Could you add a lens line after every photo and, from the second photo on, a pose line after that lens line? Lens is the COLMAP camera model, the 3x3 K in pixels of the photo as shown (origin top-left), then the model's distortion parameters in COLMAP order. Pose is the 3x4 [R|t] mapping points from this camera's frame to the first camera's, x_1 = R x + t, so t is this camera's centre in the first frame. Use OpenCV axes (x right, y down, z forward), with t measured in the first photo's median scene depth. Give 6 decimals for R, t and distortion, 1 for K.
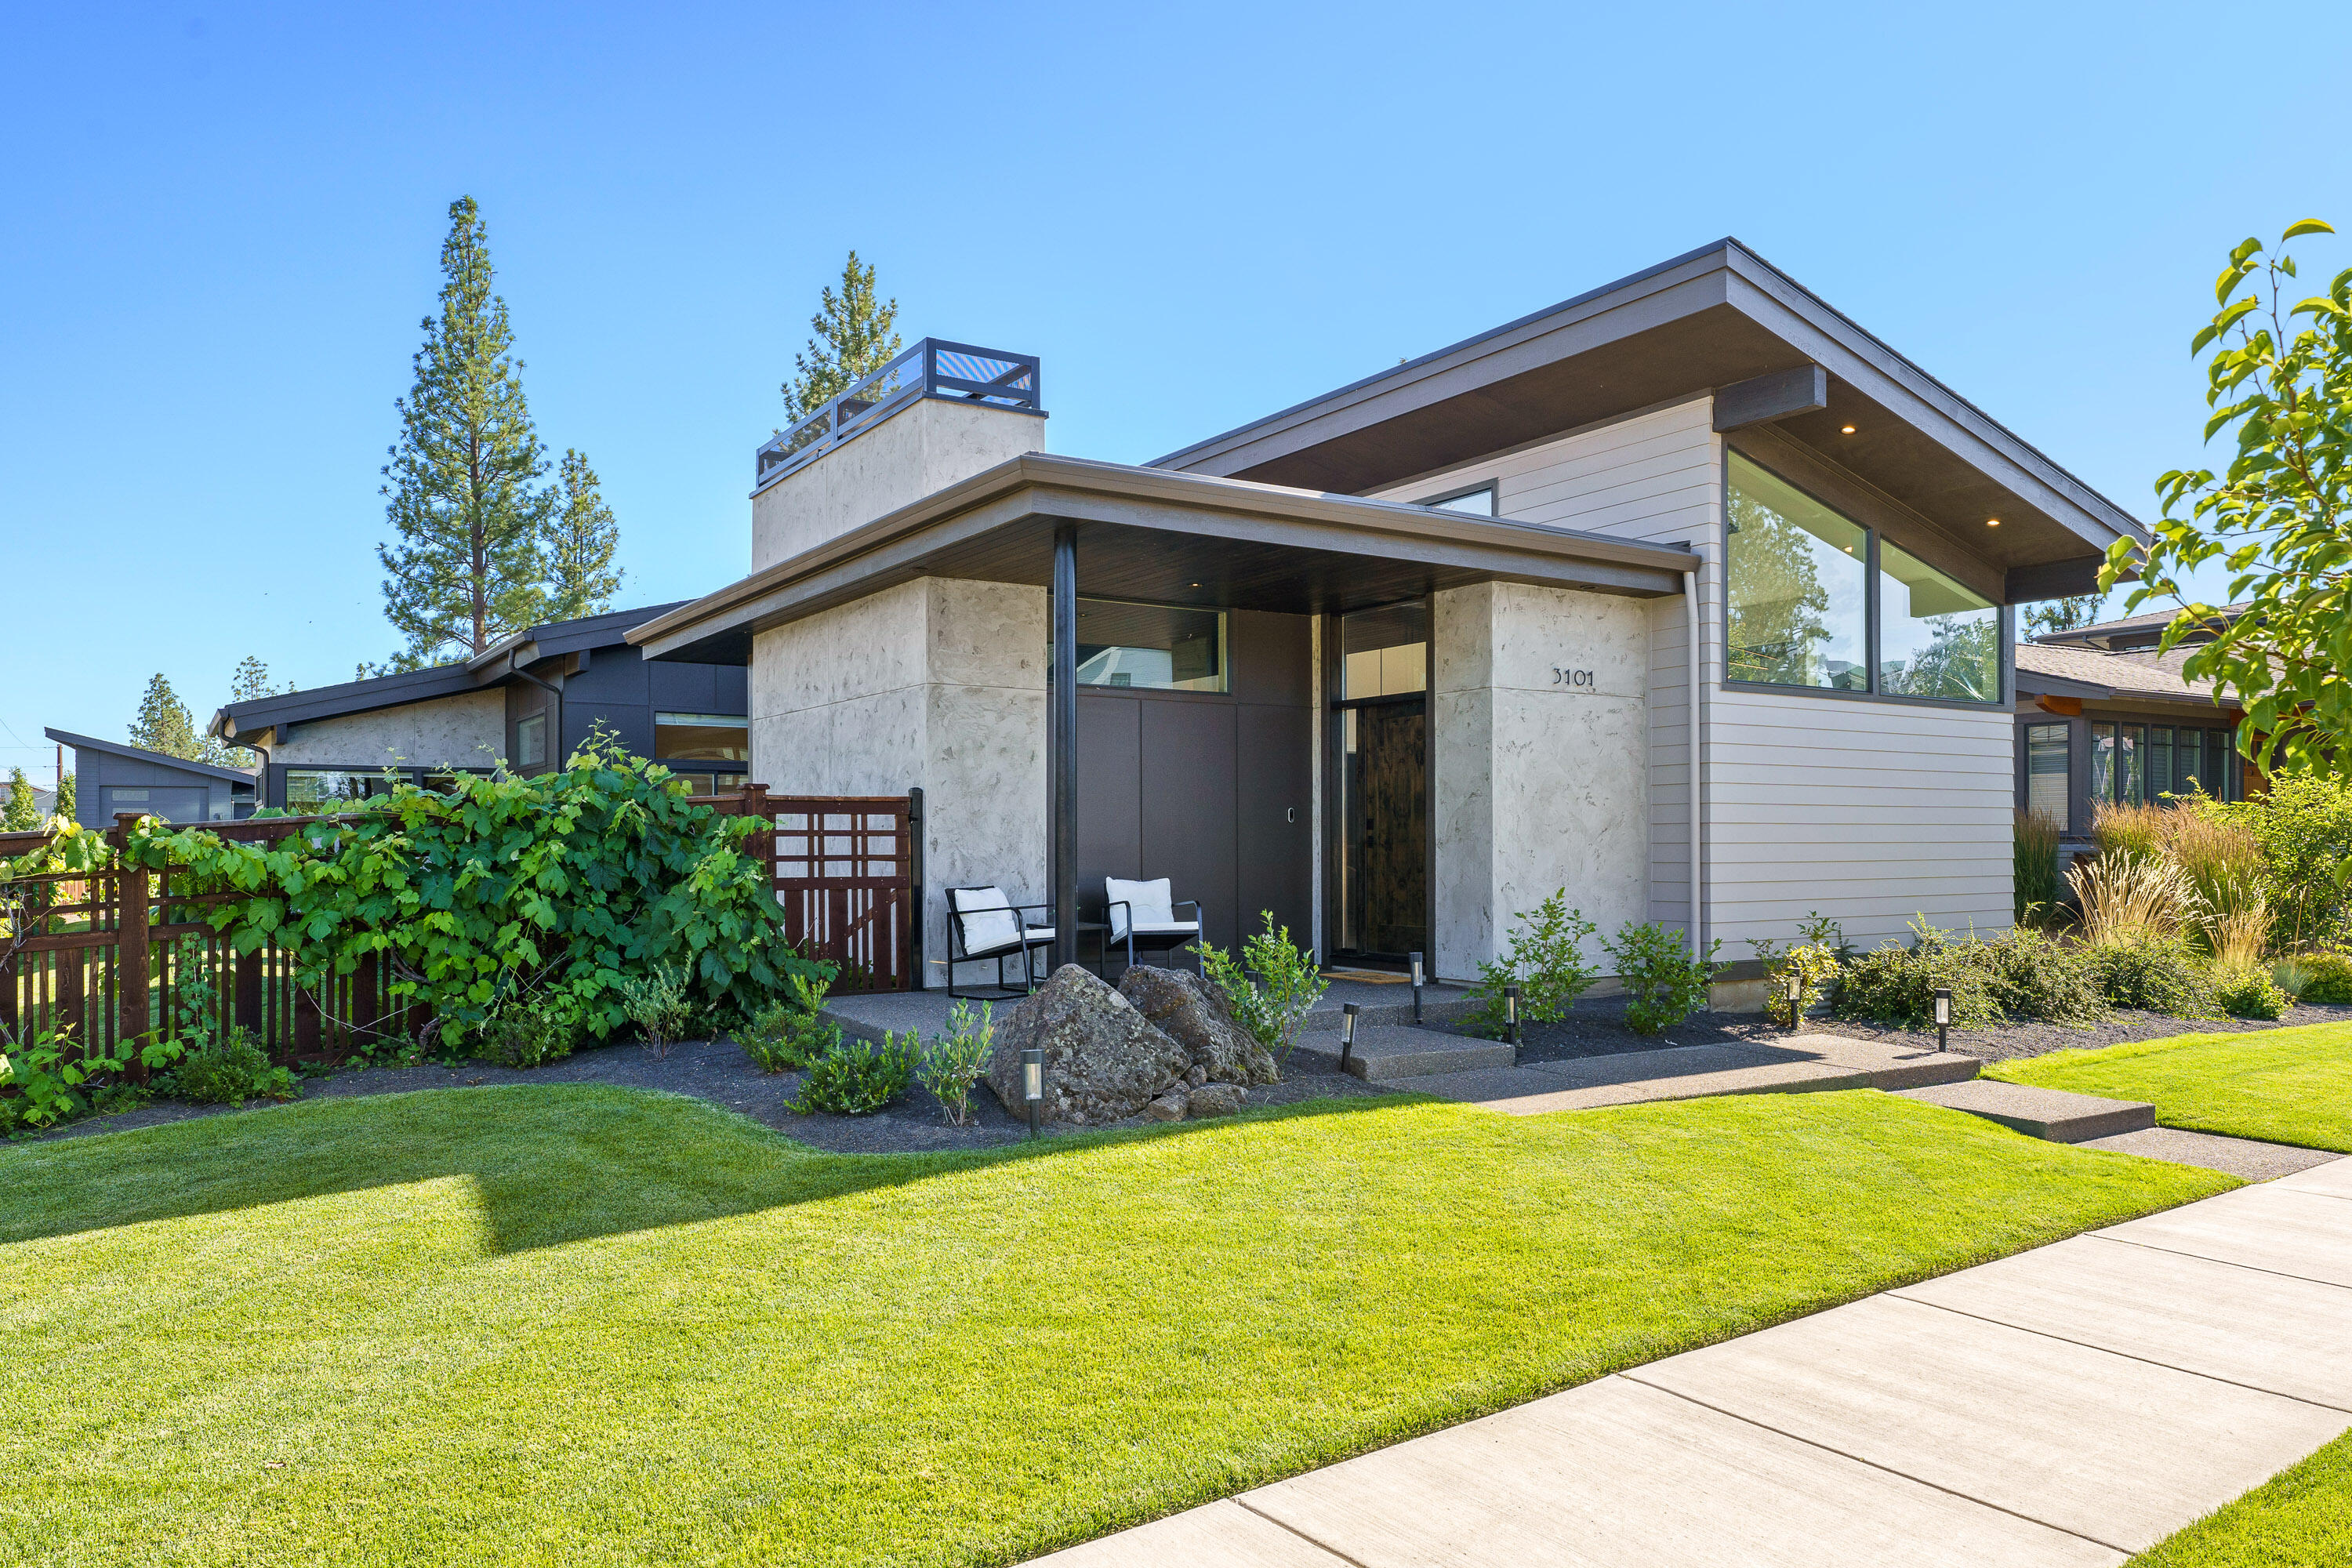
lens RADIAL K [[1564.5, 0, 1175.8], [0, 1564.5, 840.1], [0, 0, 1]] dist [-0.005266, -0.001073]
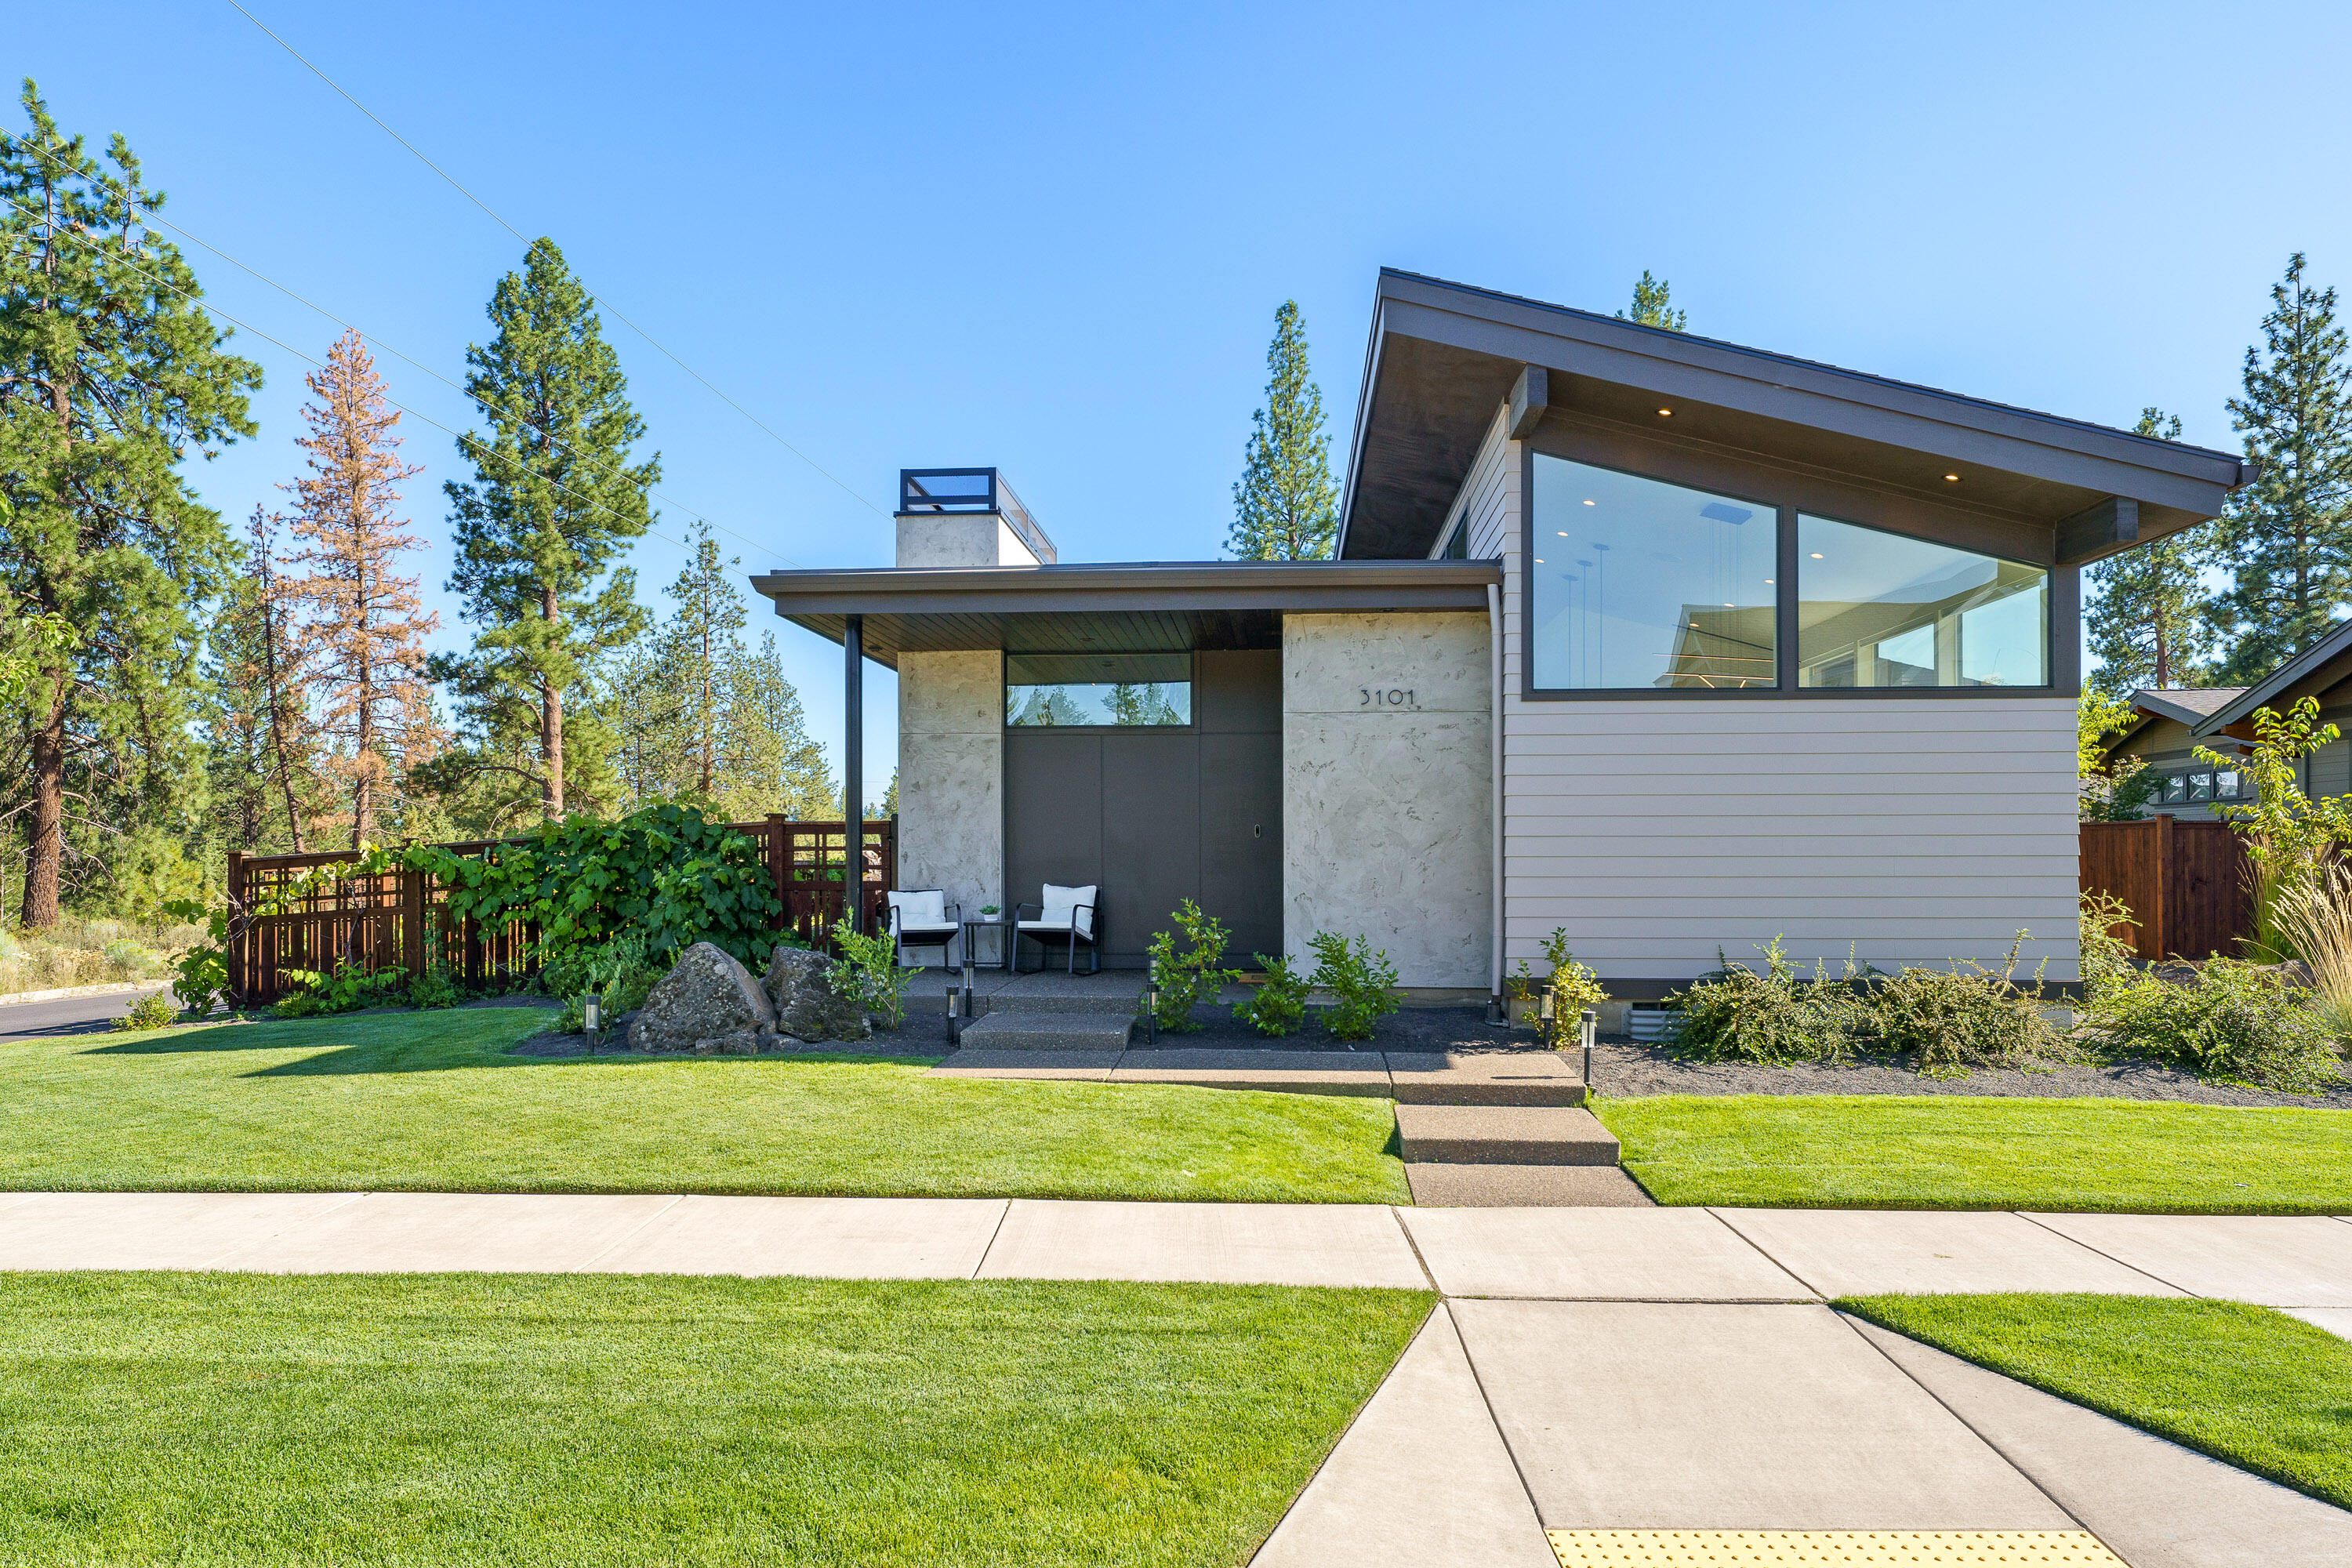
lens RADIAL K [[1546.9, 0, 1175.6], [0, 1546.9, 848.0], [0, 0, 1]] dist [-0.004354, -0.000705]
pose [[0.807959, -0.001982, -0.589235, 0.756143], [0.000065, 0.999995, -0.003275, -0.000397], [0.589238, 0.002608, 0.807955, 0.087878]]
